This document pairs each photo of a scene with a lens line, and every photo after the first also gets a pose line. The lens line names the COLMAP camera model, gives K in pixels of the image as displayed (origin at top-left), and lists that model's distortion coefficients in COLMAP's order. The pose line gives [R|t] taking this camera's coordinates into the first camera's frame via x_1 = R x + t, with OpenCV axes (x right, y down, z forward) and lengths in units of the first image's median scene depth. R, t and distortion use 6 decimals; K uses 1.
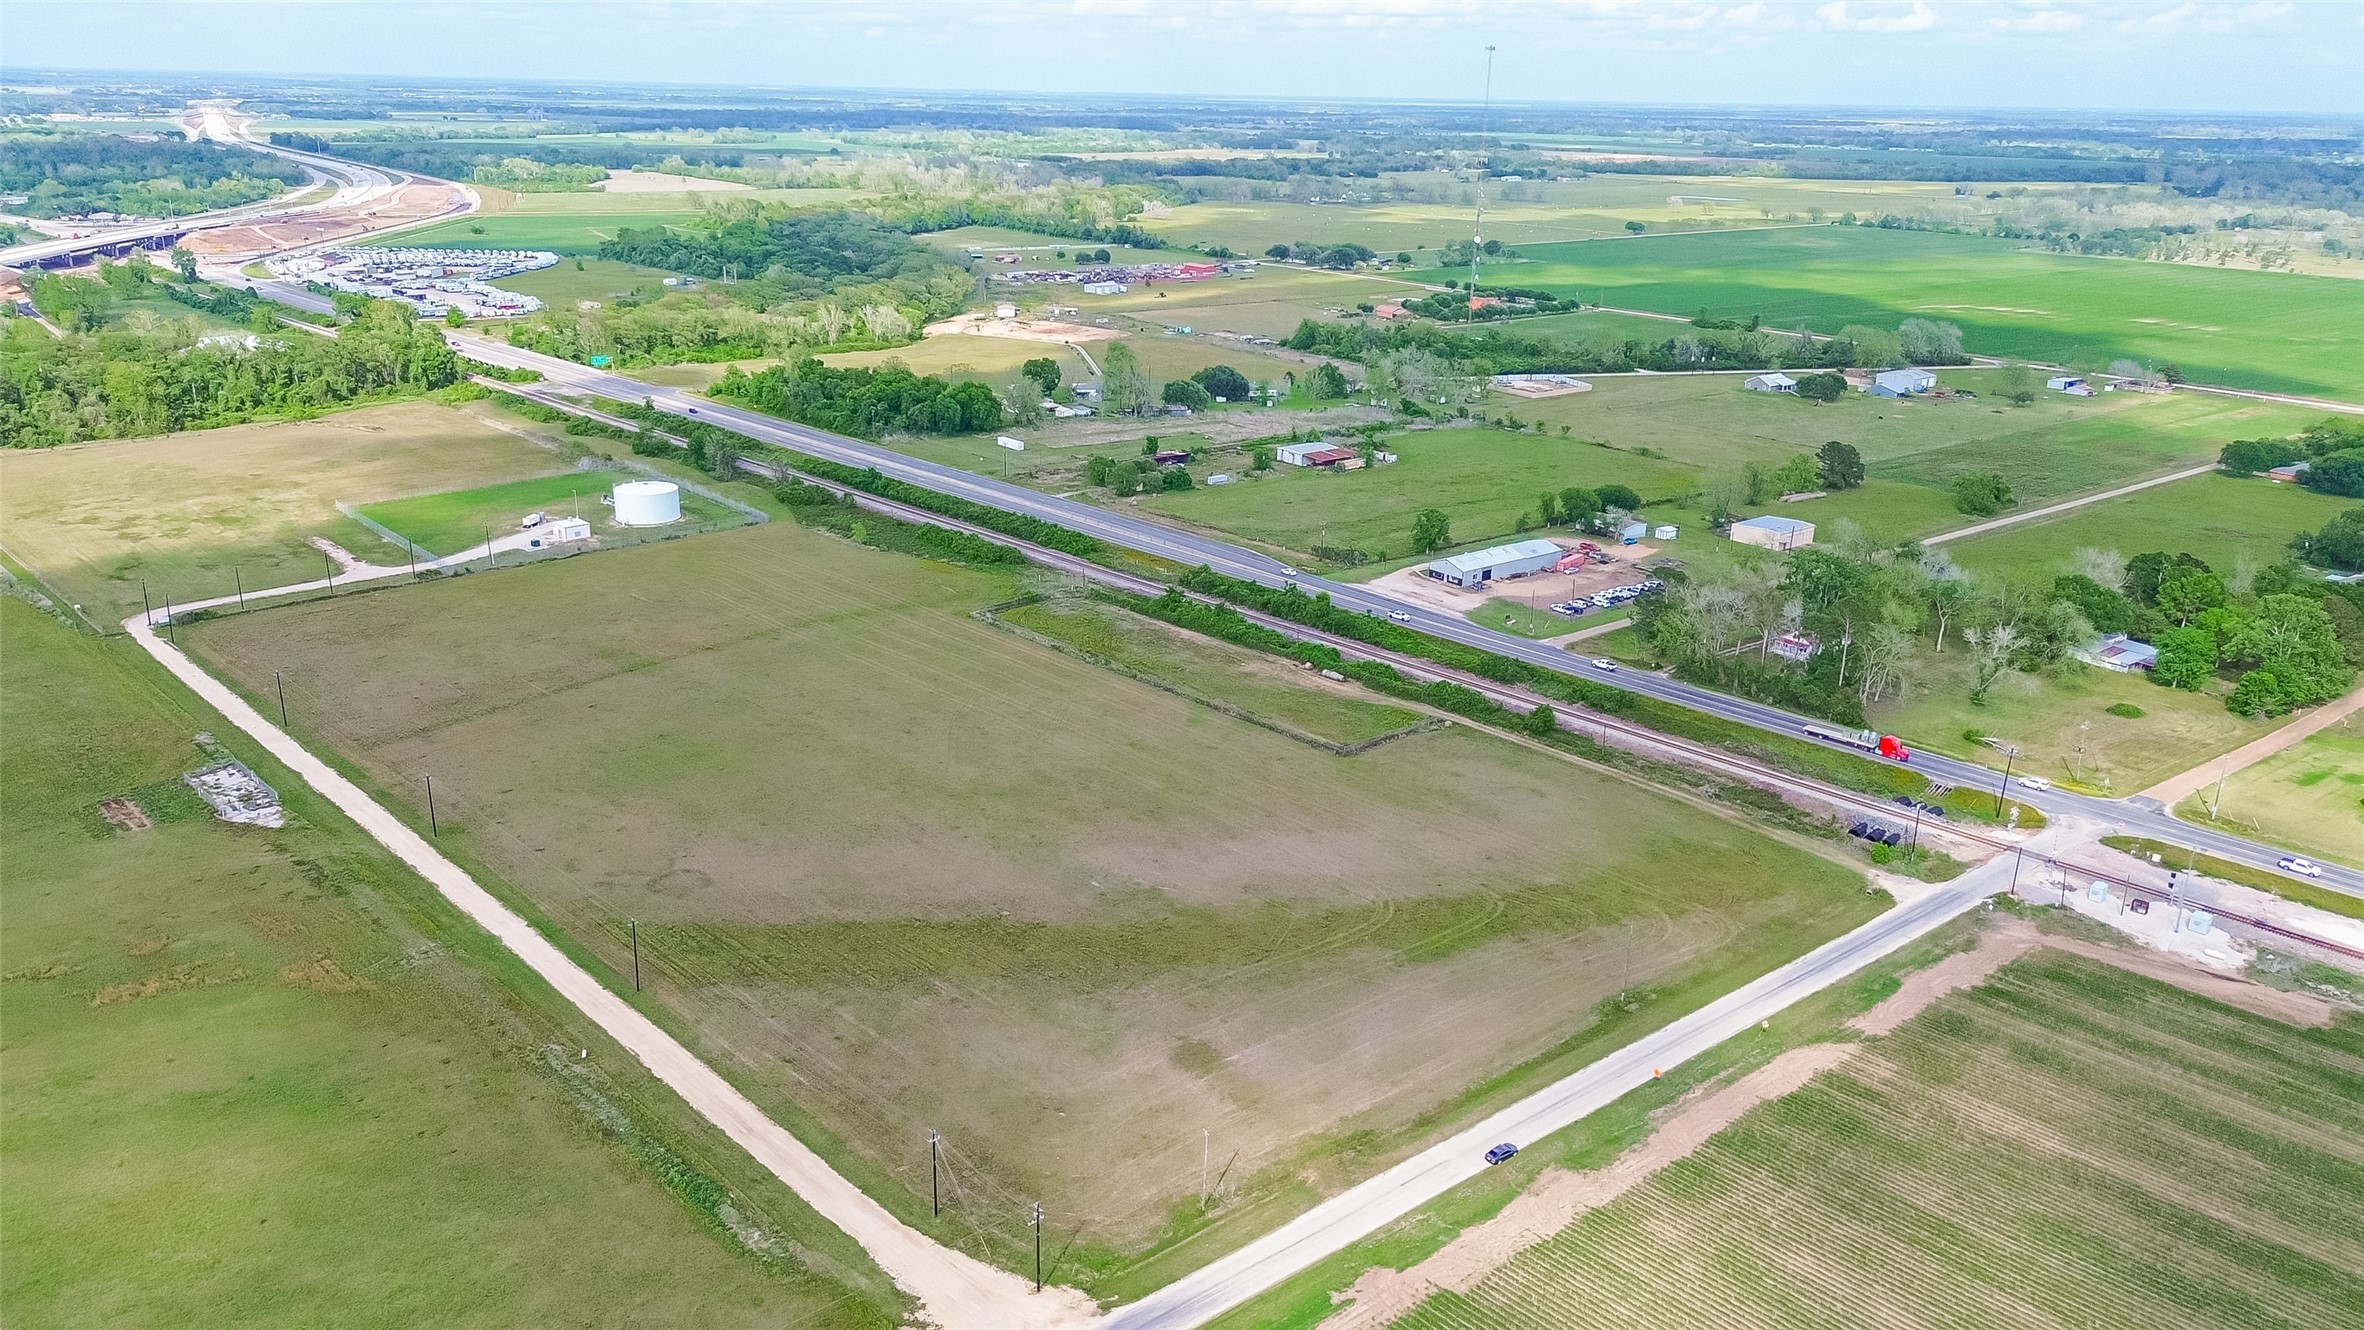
lens RADIAL K [[1675.3, 0, 1180.4], [0, 1675.3, 660.9], [0, 0, 1]] dist [0.065948, -0.059462]
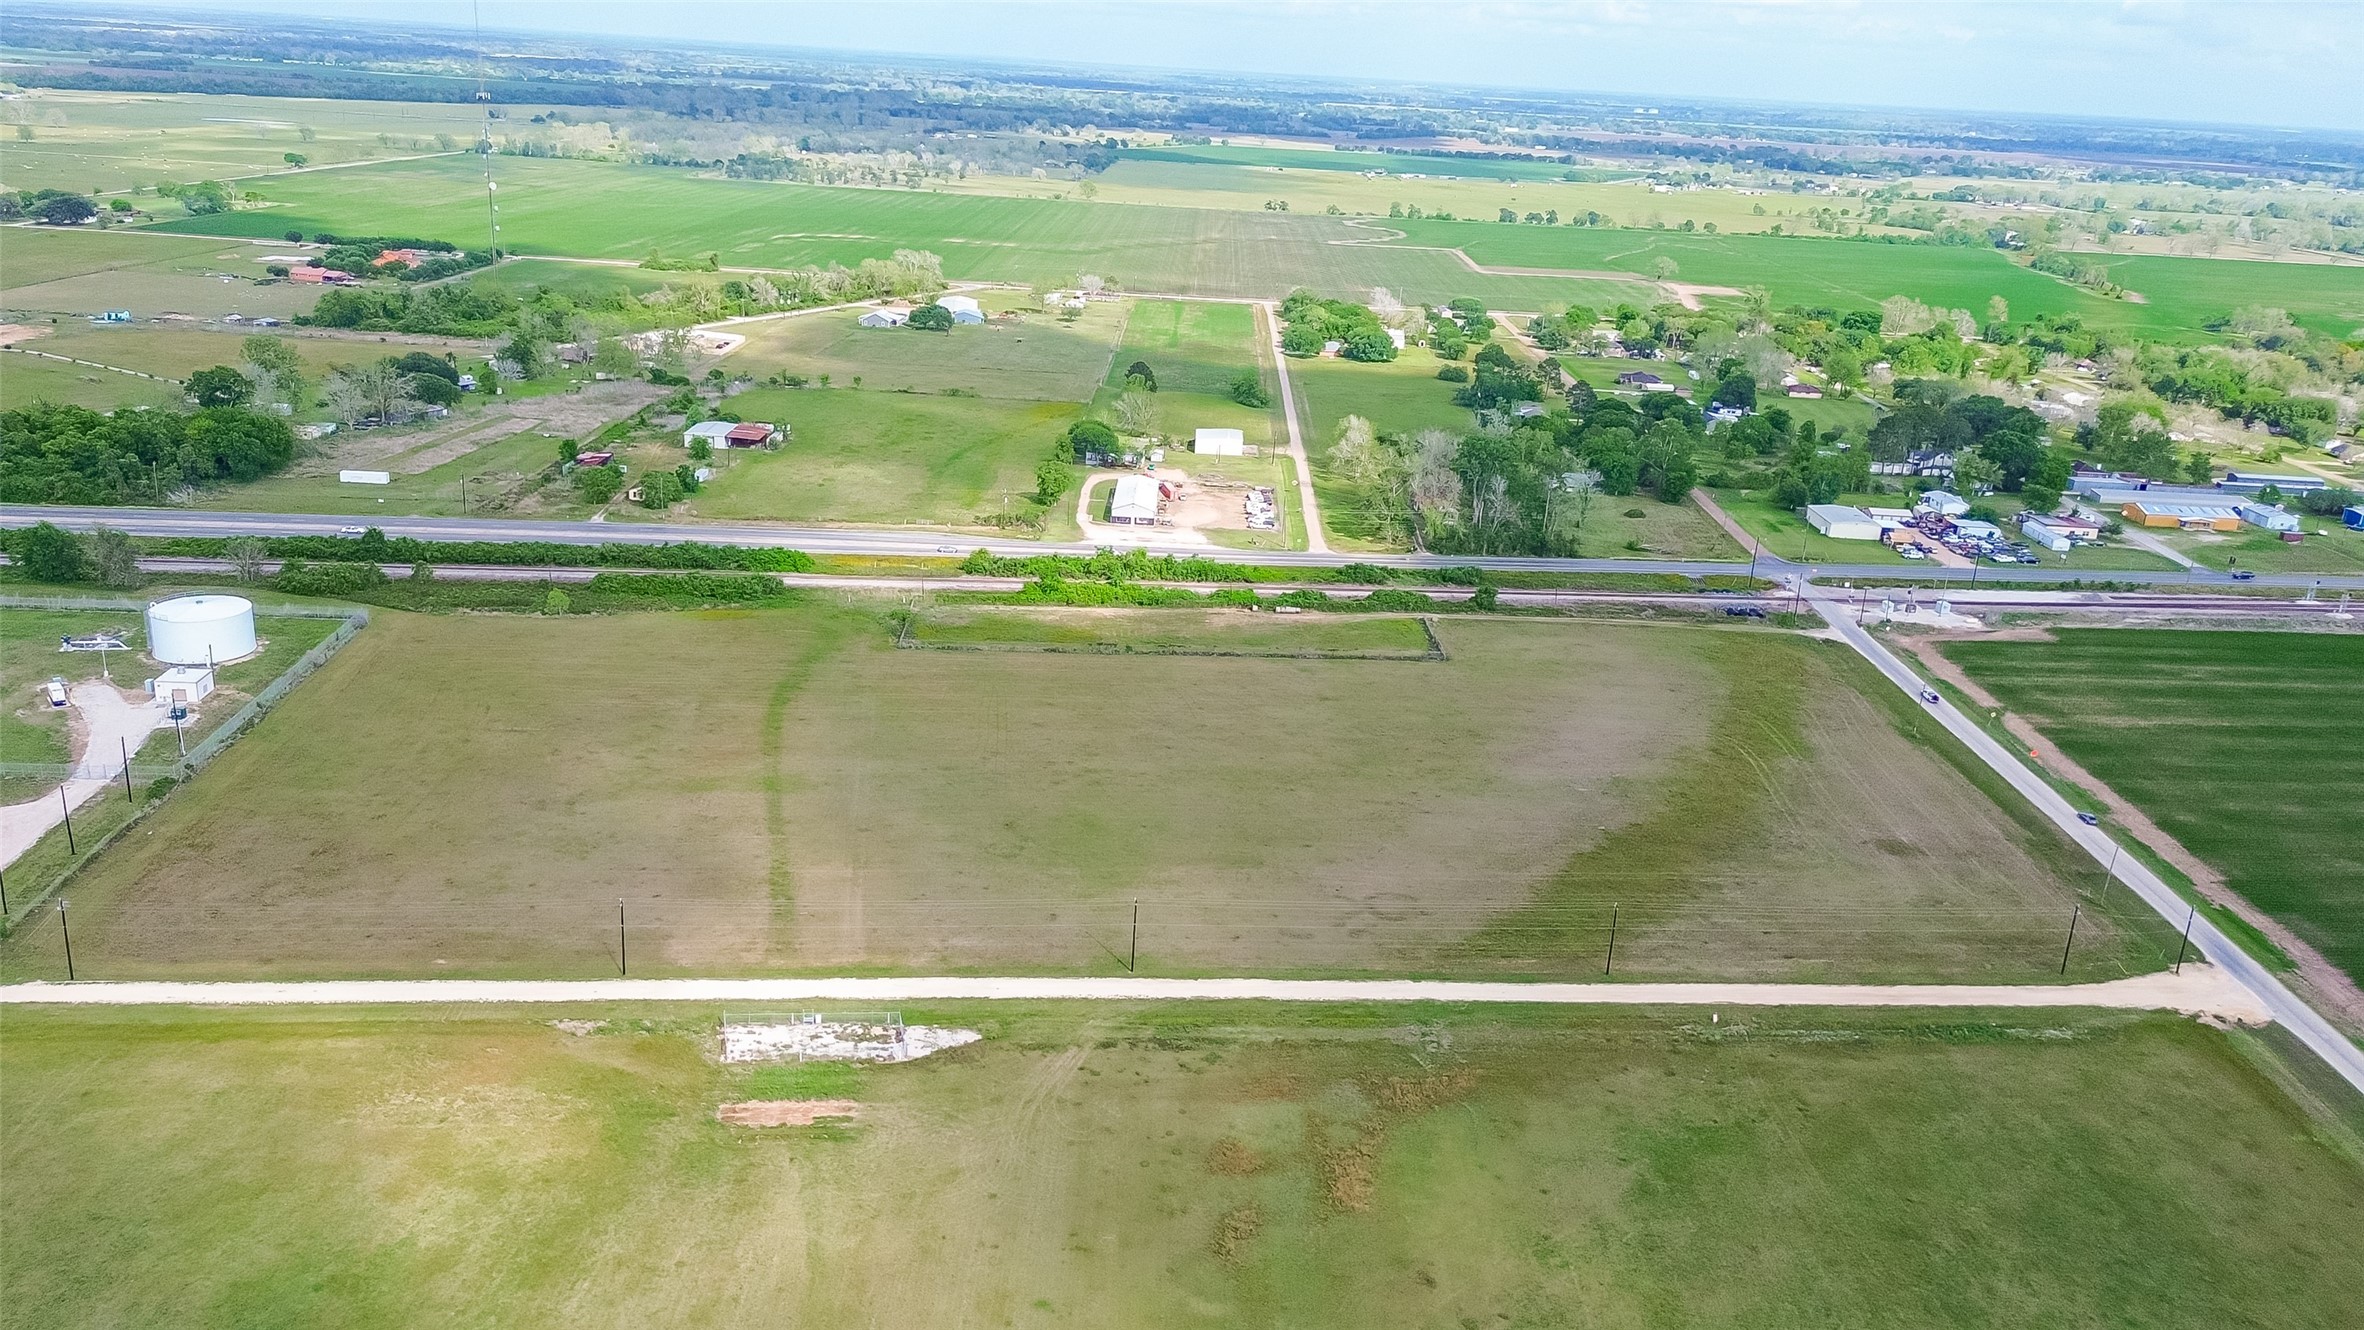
lens RADIAL K [[1784.1, 0, 1181.8], [0, 1784.1, 659.6], [0, 0, 1]] dist [0.073495, -0.072990]
pose [[0.629119, -0.233050, 0.741551, -0.812350], [0.212269, 0.969245, 0.124522, -0.118014], [-0.747764, 0.079069, 0.659240, 0.296905]]
